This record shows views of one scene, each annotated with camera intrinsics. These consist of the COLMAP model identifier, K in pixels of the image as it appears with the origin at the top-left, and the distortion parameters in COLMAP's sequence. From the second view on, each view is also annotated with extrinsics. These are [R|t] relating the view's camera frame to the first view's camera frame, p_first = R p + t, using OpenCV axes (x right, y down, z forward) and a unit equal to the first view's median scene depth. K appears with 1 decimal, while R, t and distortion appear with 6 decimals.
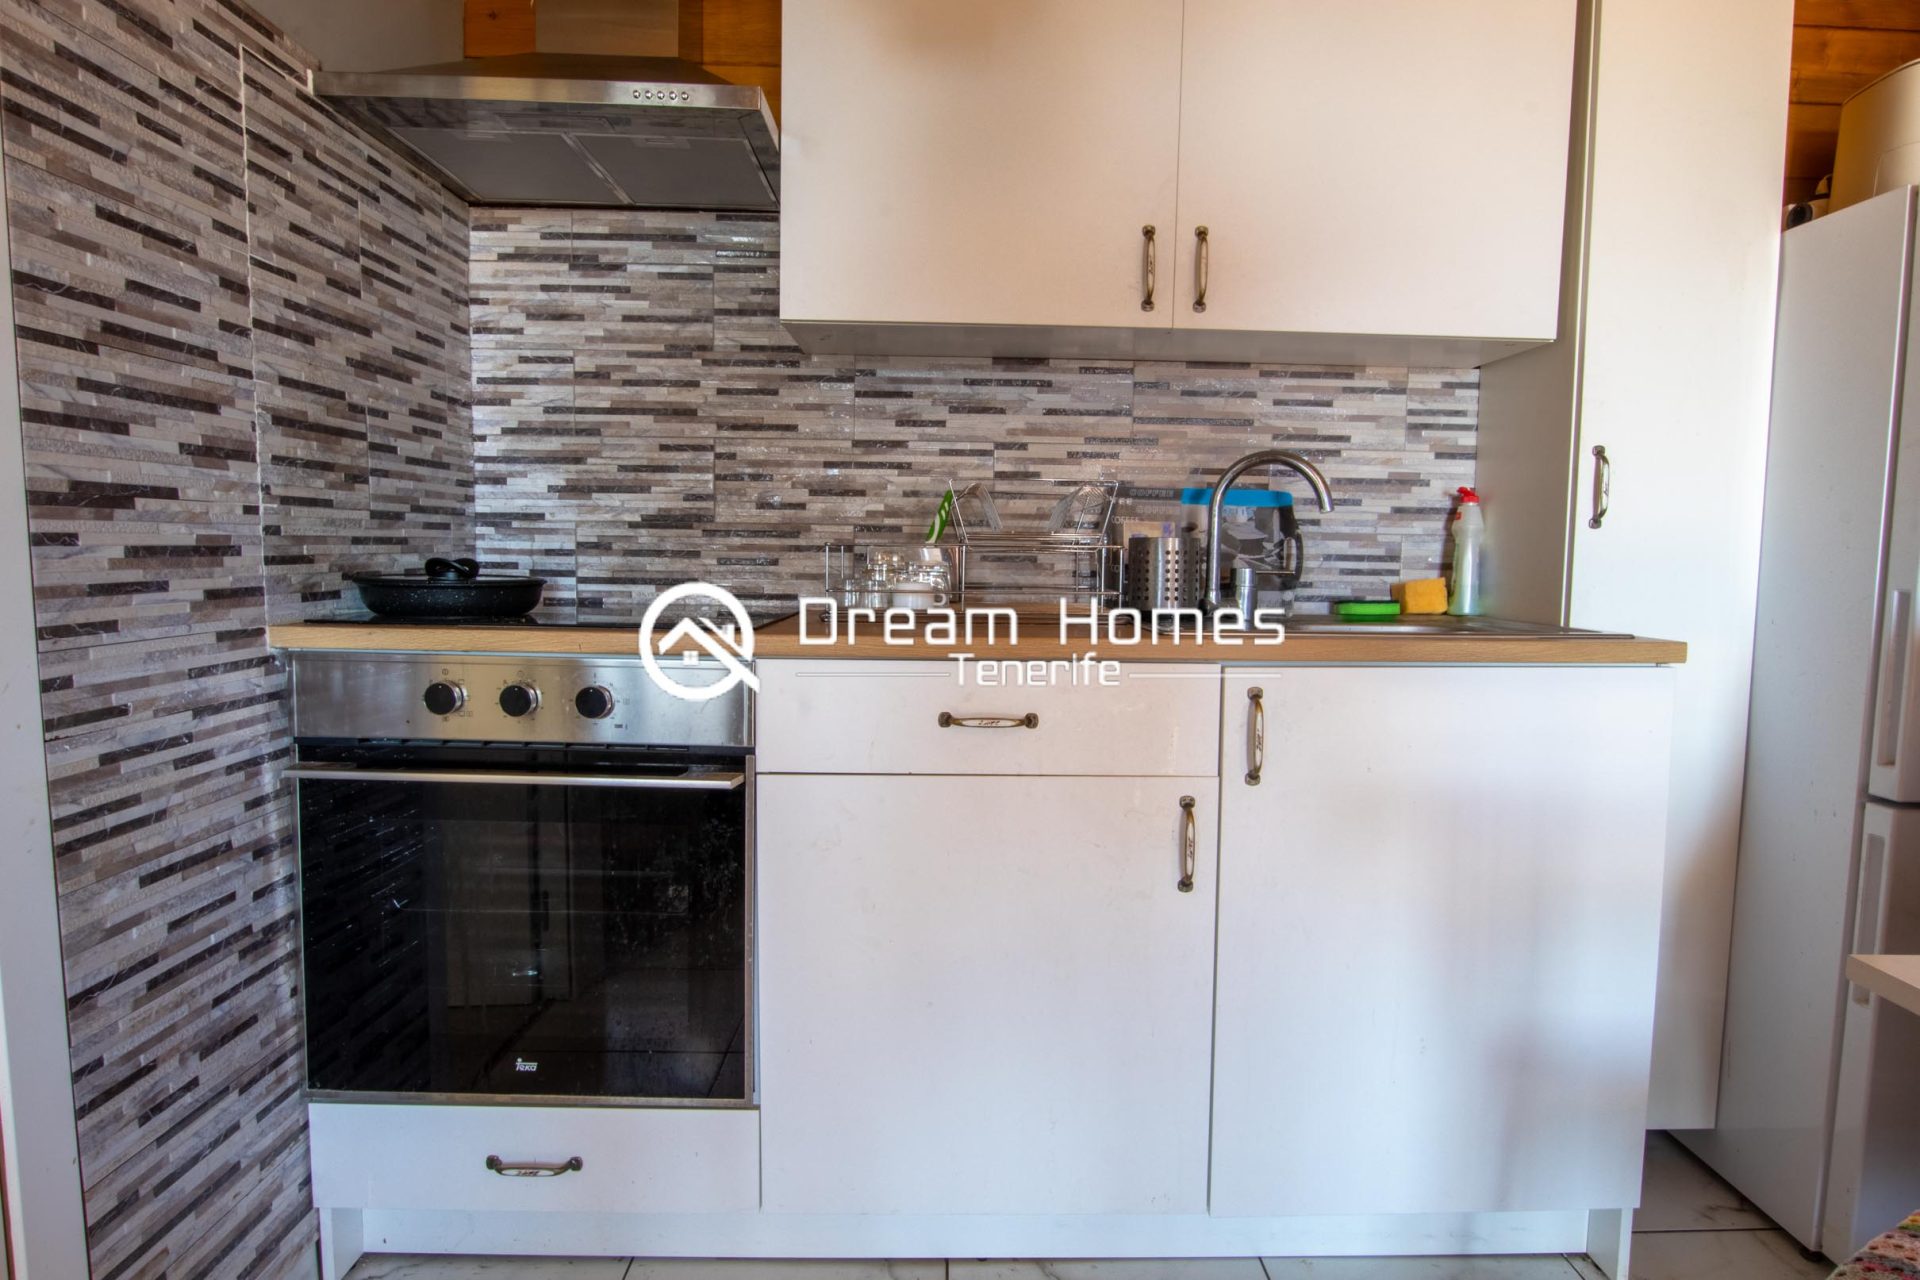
lens RADIAL K [[1028.7, 0, 966.0], [0, 1028.7, 647.3], [0, 0, 1]] dist [-0.029007, 0.000766]
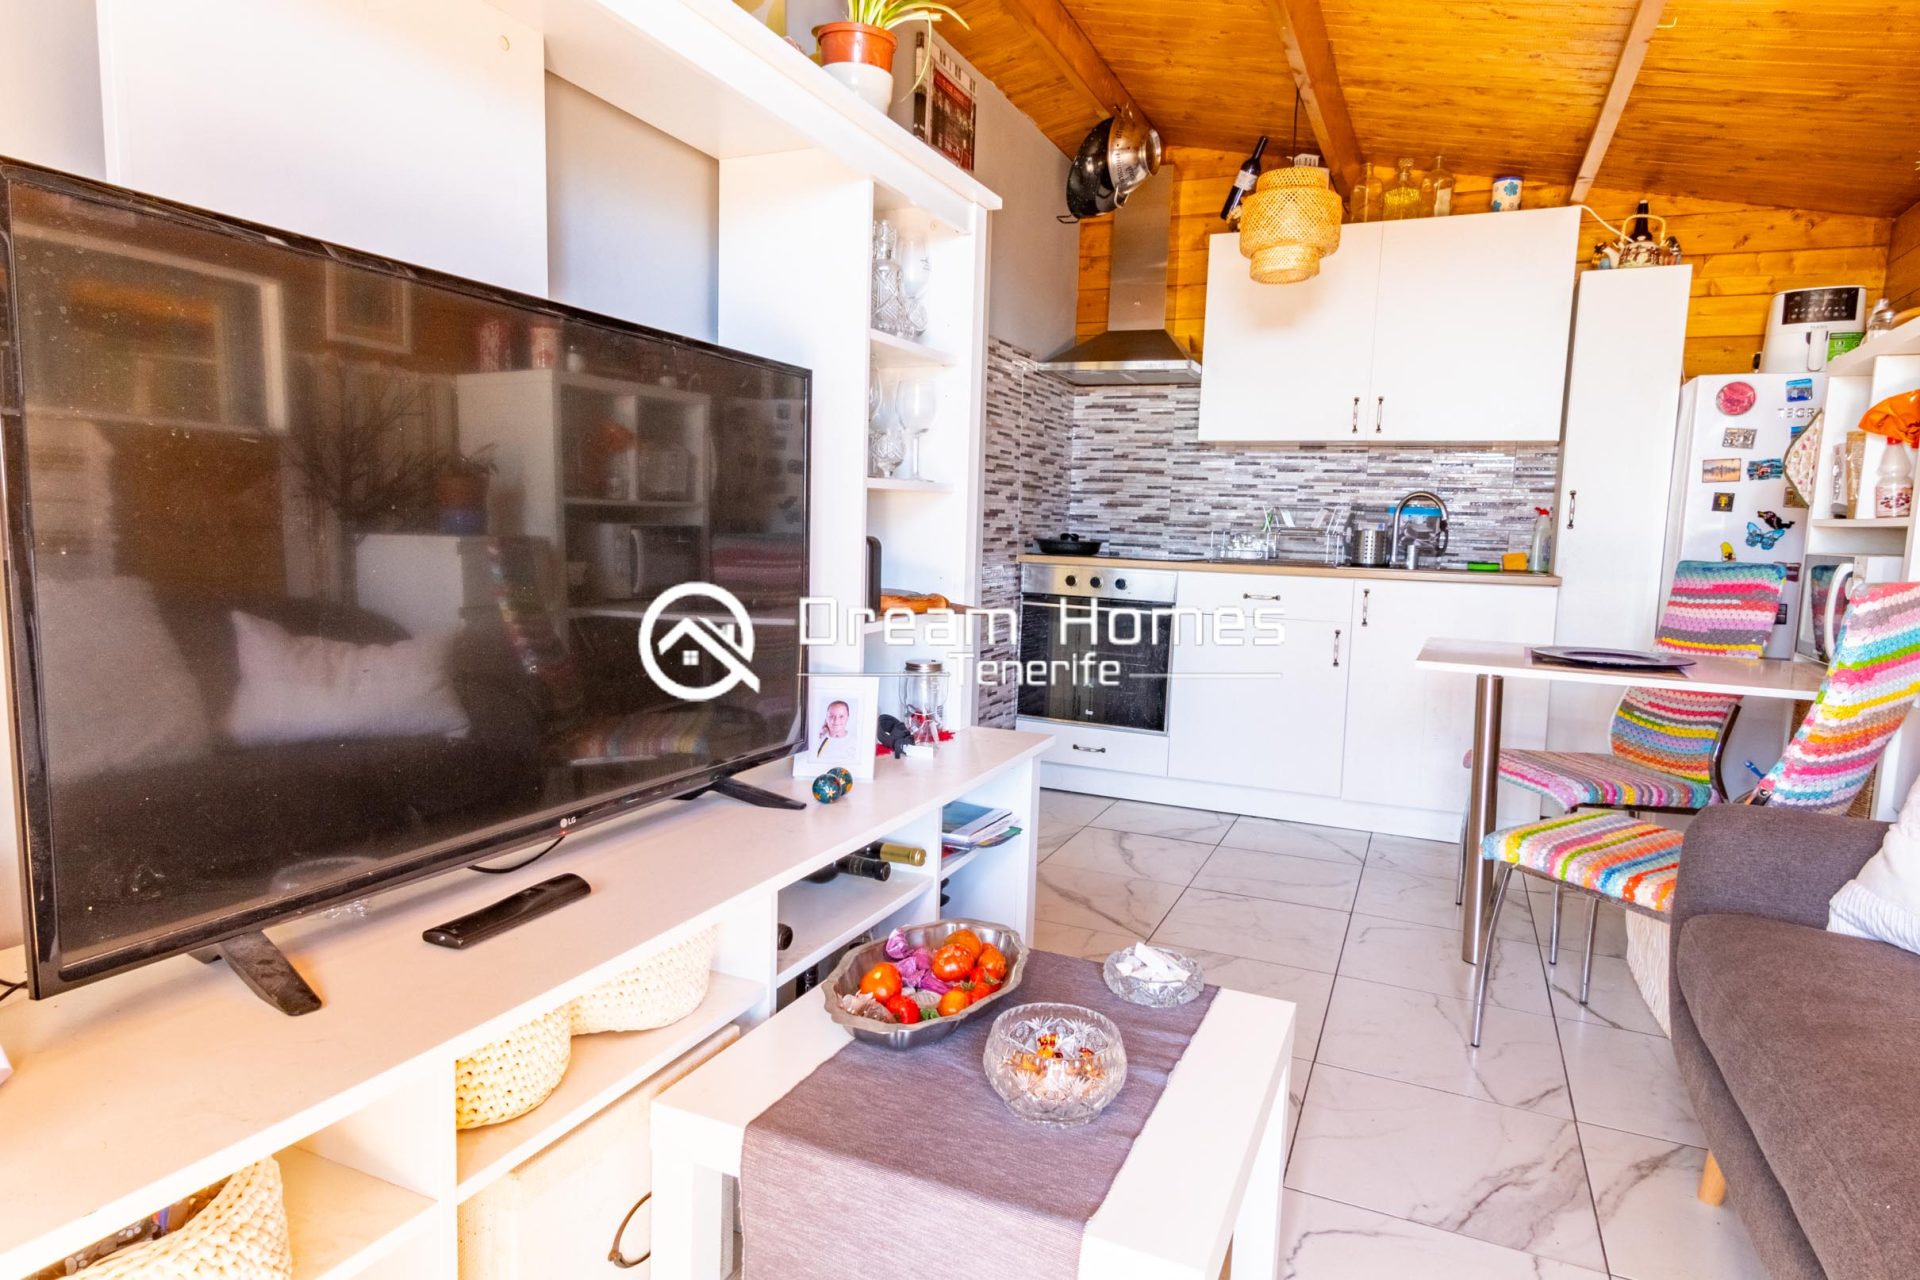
lens RADIAL K [[1028.7, 0, 961.0], [0, 1028.7, 639.4], [0, 0, 1]] dist [-0.029007, 0.000766]
pose [[0.899437, 0.061488, -0.432704, 0.347645], [-0.058270, 0.998086, 0.020707, 0.124325], [0.433149, 0.006589, 0.901298, -1.272955]]
